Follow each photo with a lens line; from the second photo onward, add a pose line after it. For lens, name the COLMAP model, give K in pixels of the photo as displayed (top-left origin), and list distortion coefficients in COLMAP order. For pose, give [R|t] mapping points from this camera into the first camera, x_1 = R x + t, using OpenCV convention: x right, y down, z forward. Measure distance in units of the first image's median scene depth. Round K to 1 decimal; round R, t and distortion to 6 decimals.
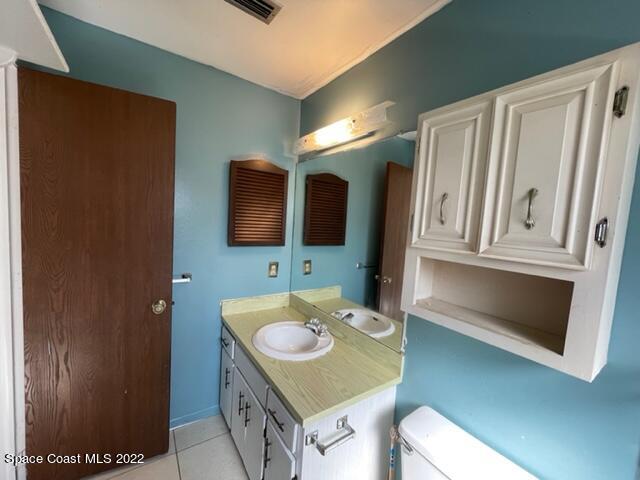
lens RADIAL K [[259.6, 0, 317.9], [0, 259.6, 240.5], [0, 0, 1]] dist [-0.002172, -0.000141]
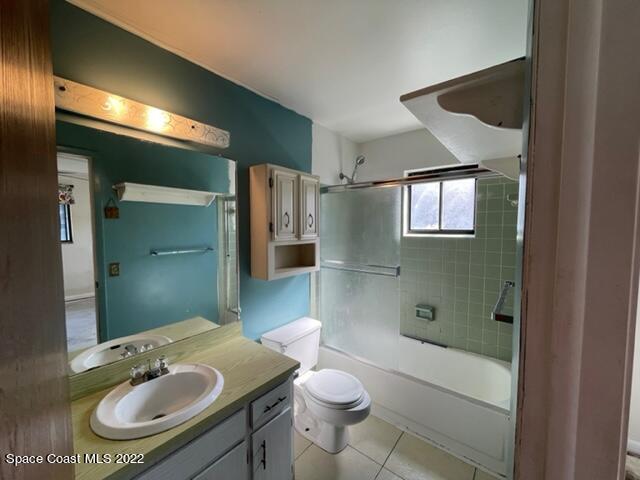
lens RADIAL K [[259.6, 0, 319.1], [0, 259.6, 240.0], [0, 0, 1]] dist [-0.002172, -0.000141]
pose [[-0.277916, -0.114859, 0.953714, -1.093459], [0.054238, 0.989366, 0.134958, -0.160119], [-0.959073, 0.089234, -0.268730, 0.936299]]
